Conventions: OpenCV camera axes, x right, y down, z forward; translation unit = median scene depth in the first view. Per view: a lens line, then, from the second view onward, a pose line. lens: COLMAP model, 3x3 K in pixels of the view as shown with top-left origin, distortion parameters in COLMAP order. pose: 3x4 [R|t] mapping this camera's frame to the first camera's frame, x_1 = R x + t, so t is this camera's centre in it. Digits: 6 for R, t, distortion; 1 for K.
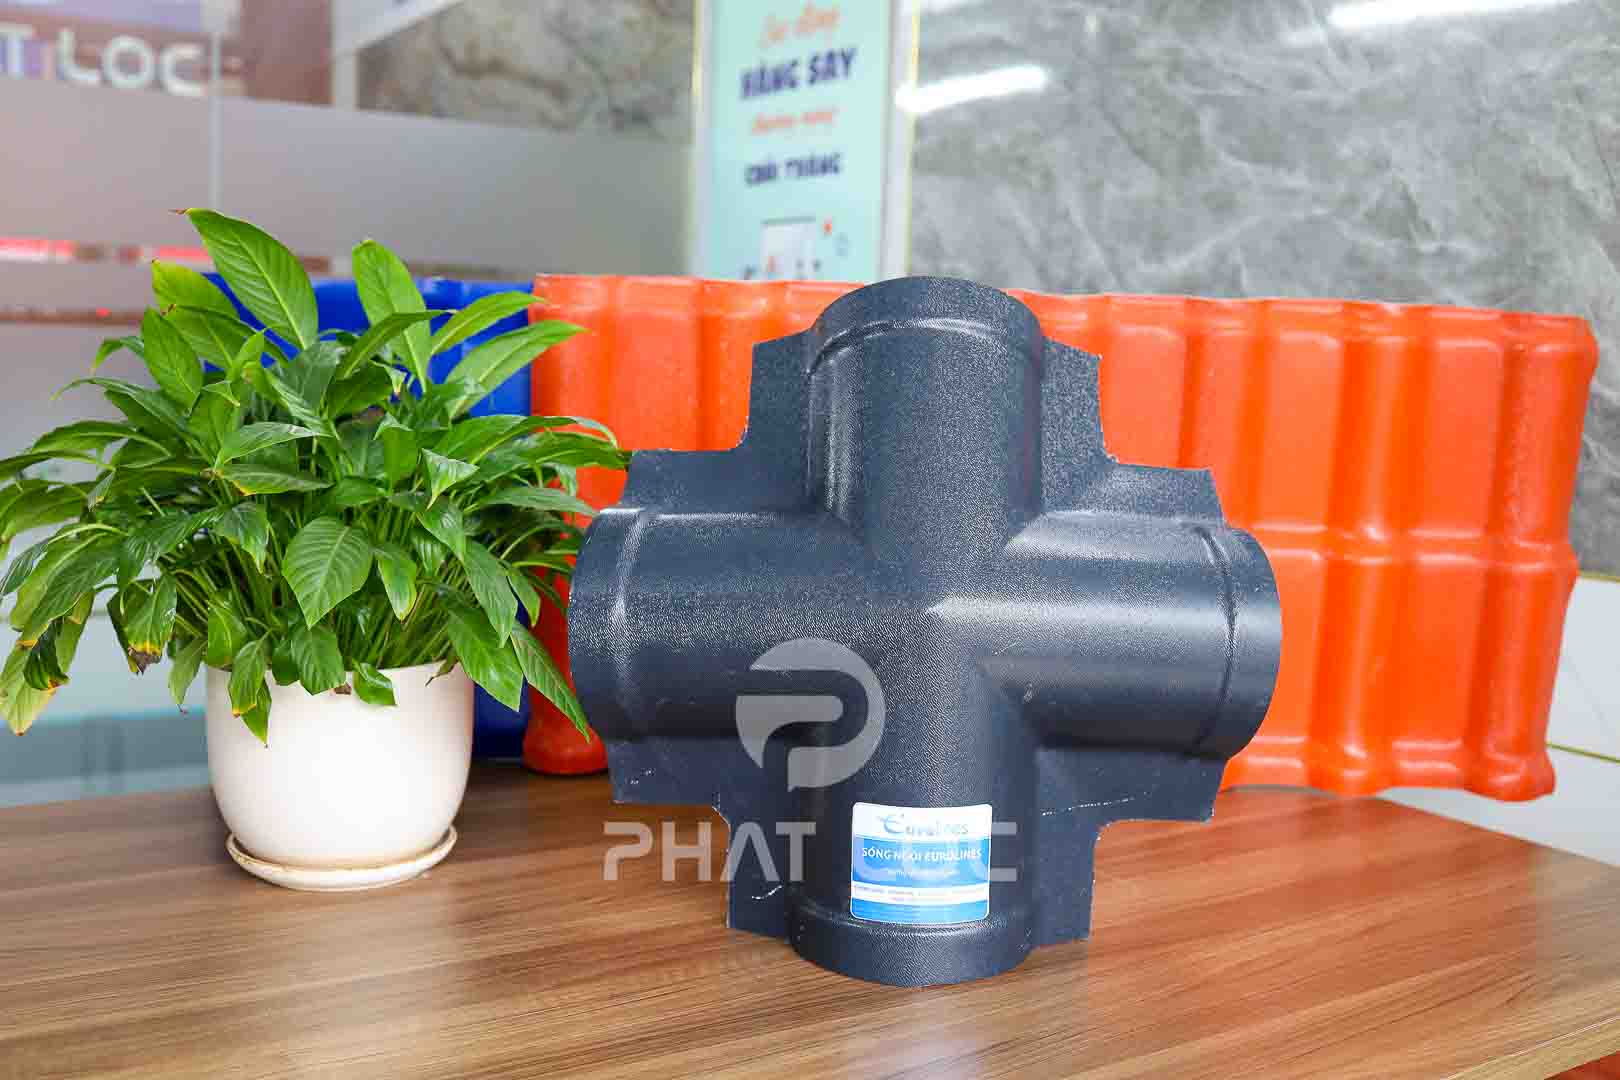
lens RADIAL K [[1625.8, 0, 814.9], [0, 1625.8, 543.1], [0, 0, 1]] dist [-0.051390, 0.000000]
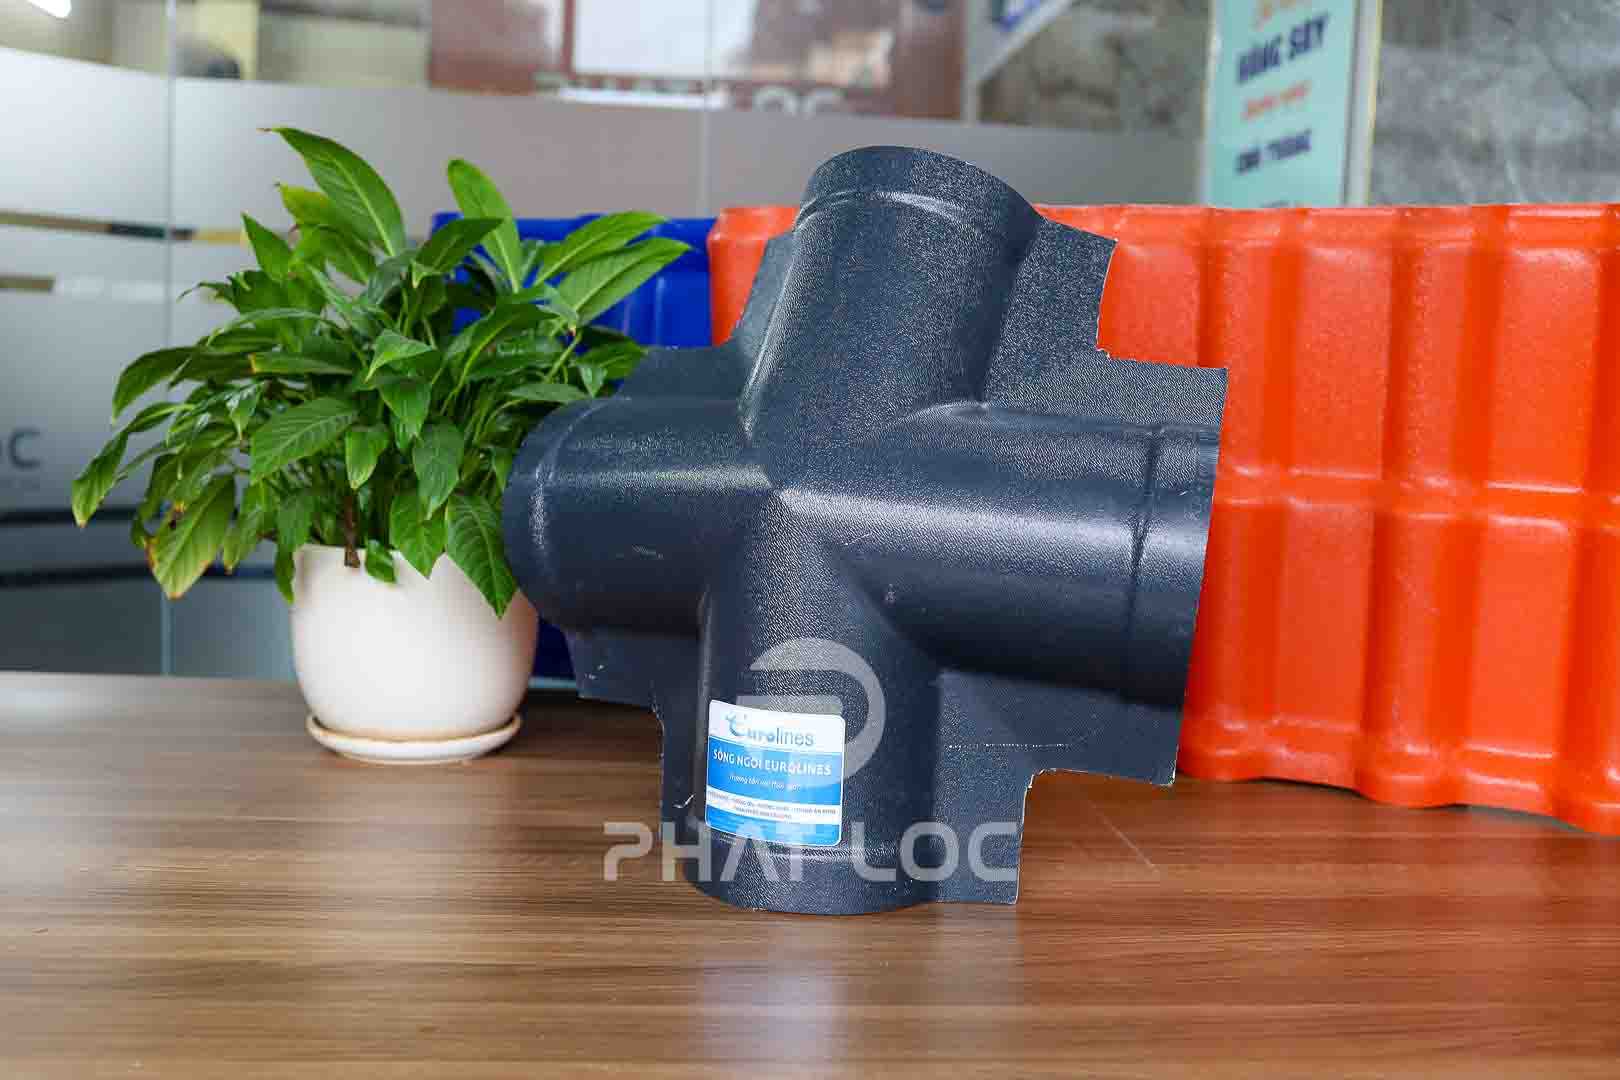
lens RADIAL K [[1625.8, 0, 795.4], [0, 1625.8, 546.0], [0, 0, 1]] dist [-0.051390, 0.000000]
pose [[0.893865, 0.050886, -0.445440, 0.420053], [-0.066444, 0.997602, -0.019369, 0.076023], [0.443386, 0.046910, 0.895102, 0.161886]]
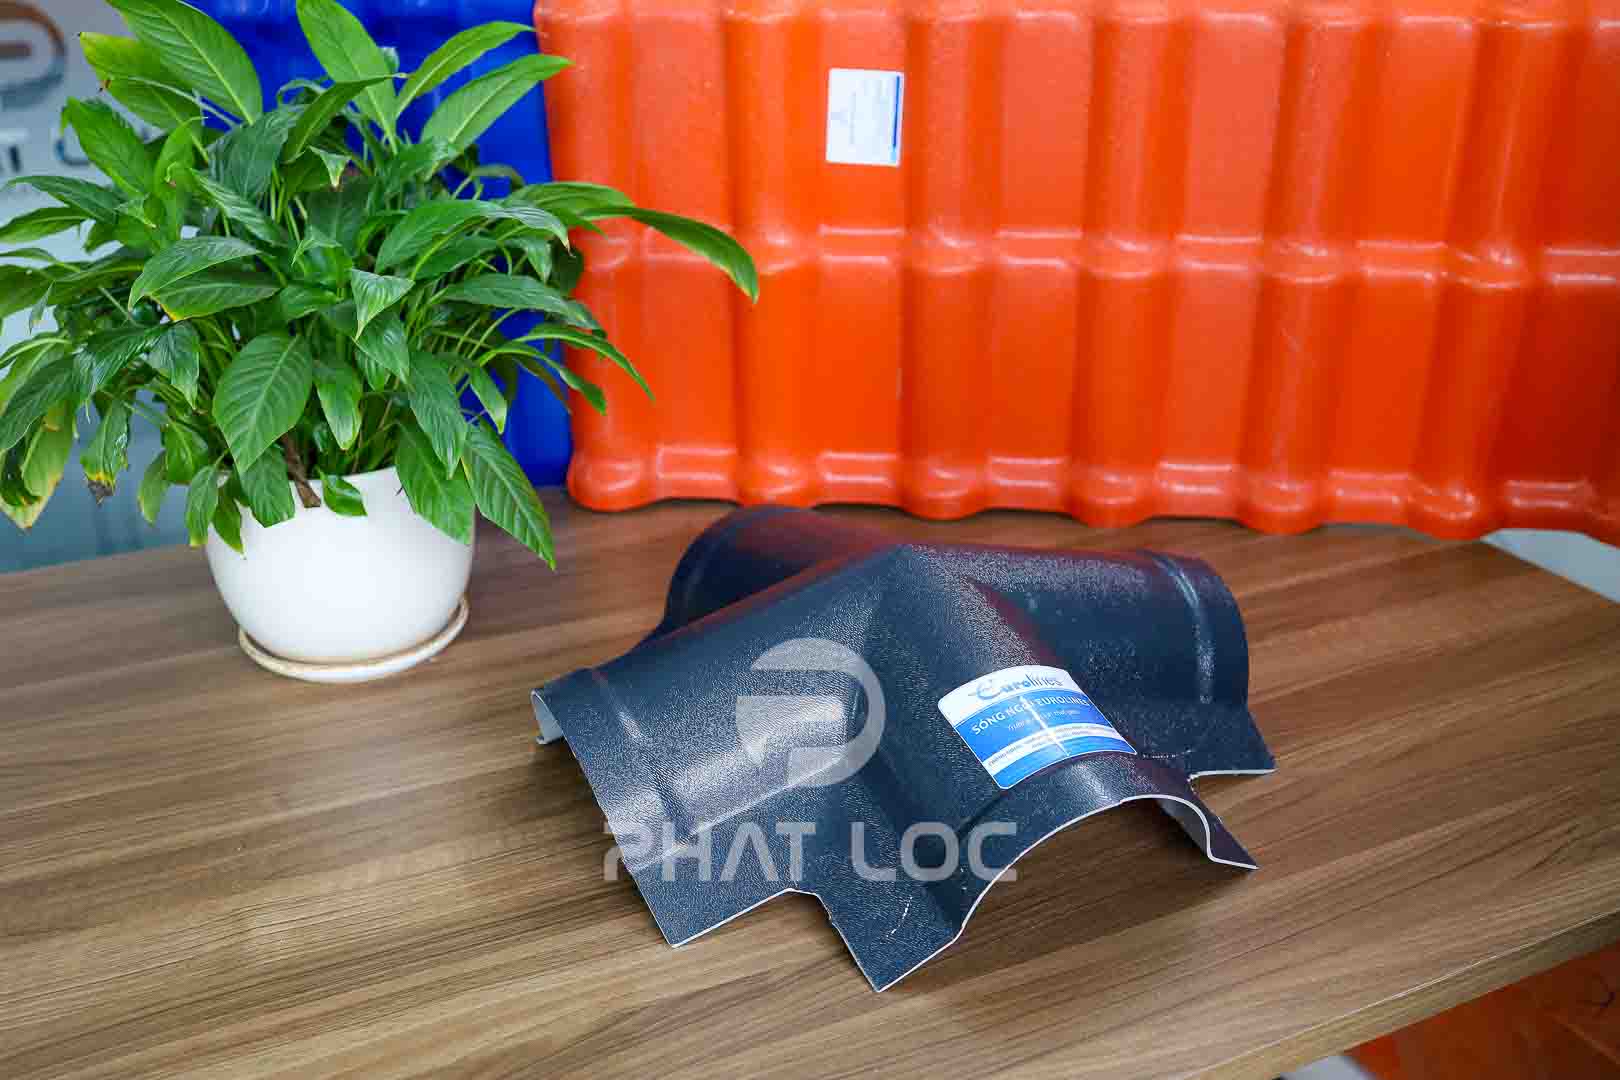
lens RADIAL K [[1625.8, 0, 800.2], [0, 1625.8, 545.0], [0, 0, 1]] dist [-0.051390, 0.000000]
pose [[0.990322, 0.012975, -0.138182, 0.122951], [0.026542, 0.959542, 0.280313, -0.139556], [0.136229, -0.281268, 0.949911, 0.108196]]
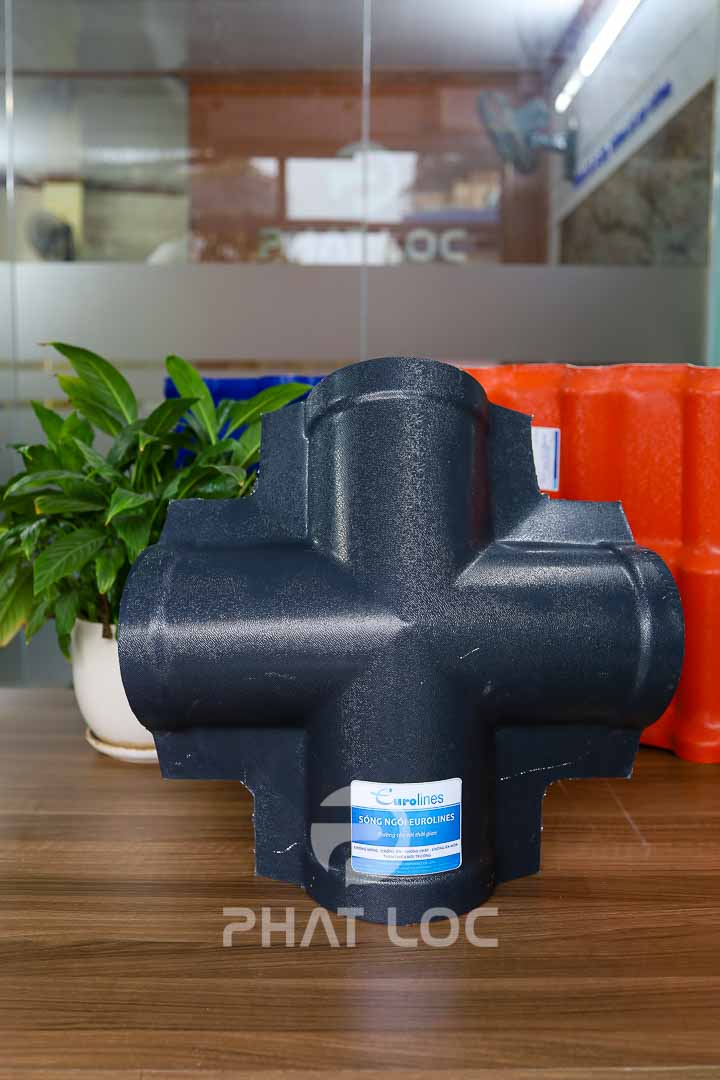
lens RADIAL K [[1083.8, 0, 356.4], [0, 1083.8, 536.1], [0, 0, 1]] dist [-0.051390, 0.000000]
pose [[0.851114, 0.033613, -0.523903, 0.451578], [-0.039074, 0.999236, 0.000632, -0.017154], [0.523524, 0.019933, 0.851778, 0.200188]]
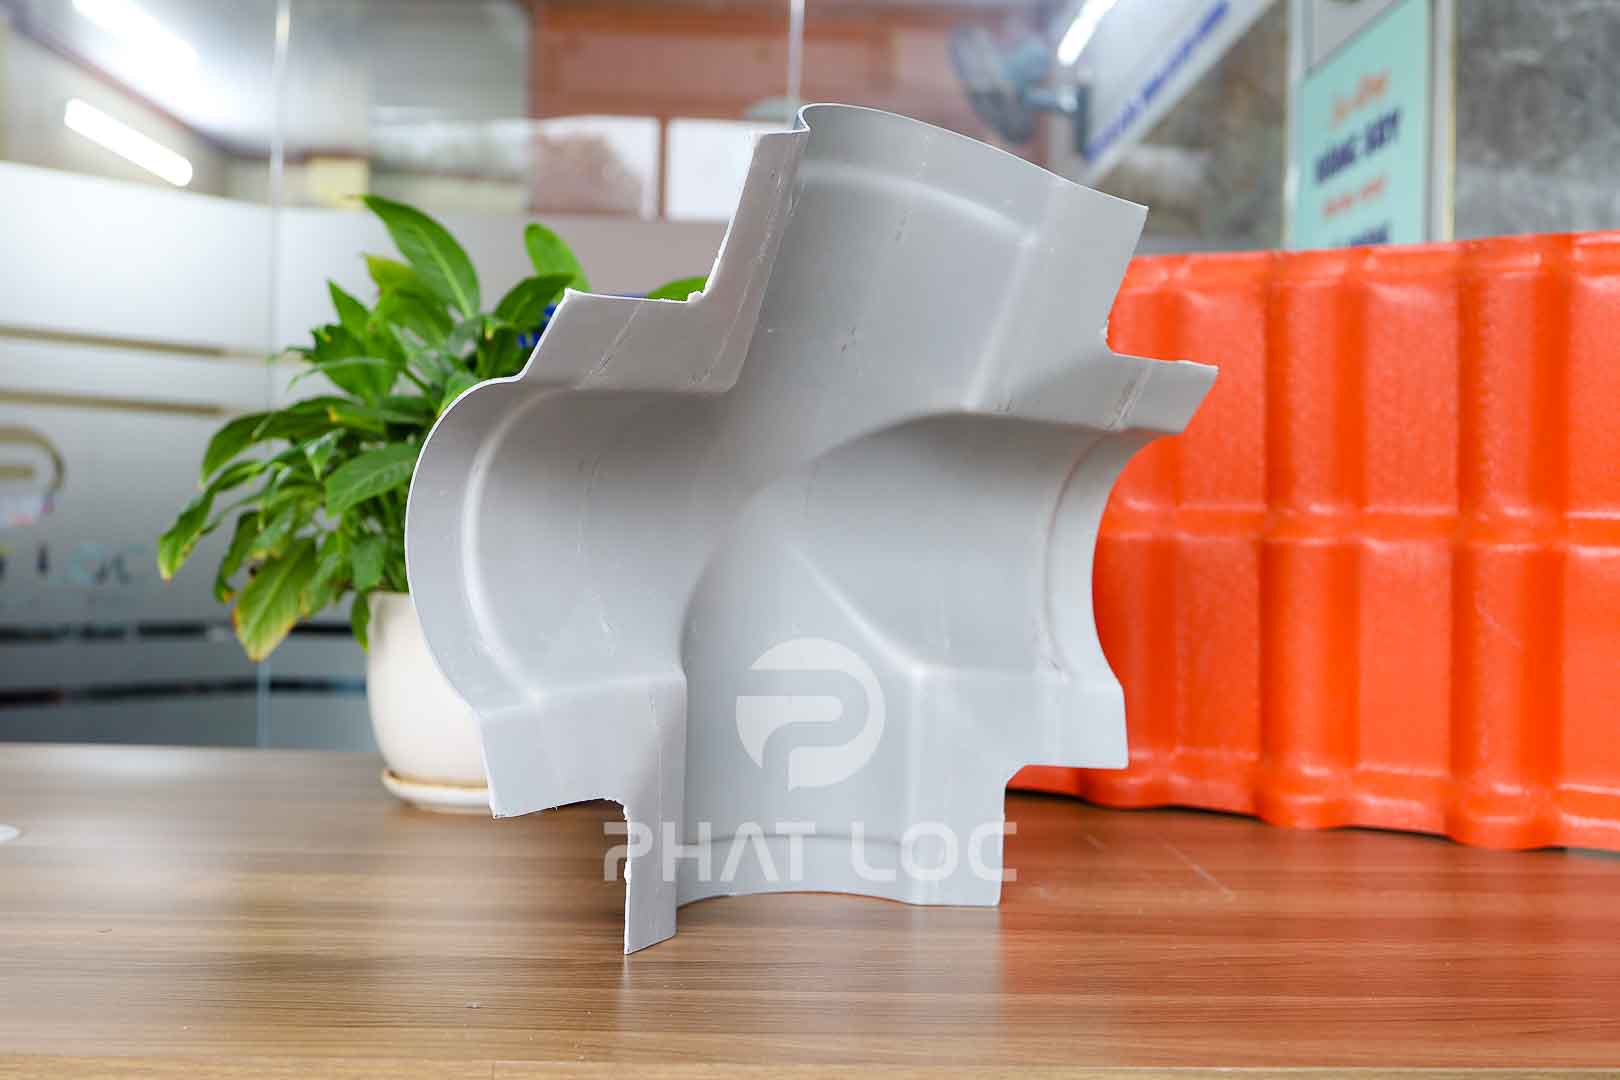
lens RADIAL K [[1625.8, 0, 796.0], [0, 1625.8, 545.1], [0, 0, 1]] dist [-0.051390, 0.000000]
pose [[0.864179, -0.006783, -0.503139, 0.444460], [-0.055975, 0.992407, -0.109521, 0.145778], [0.500062, 0.122809, 0.857237, 0.174968]]
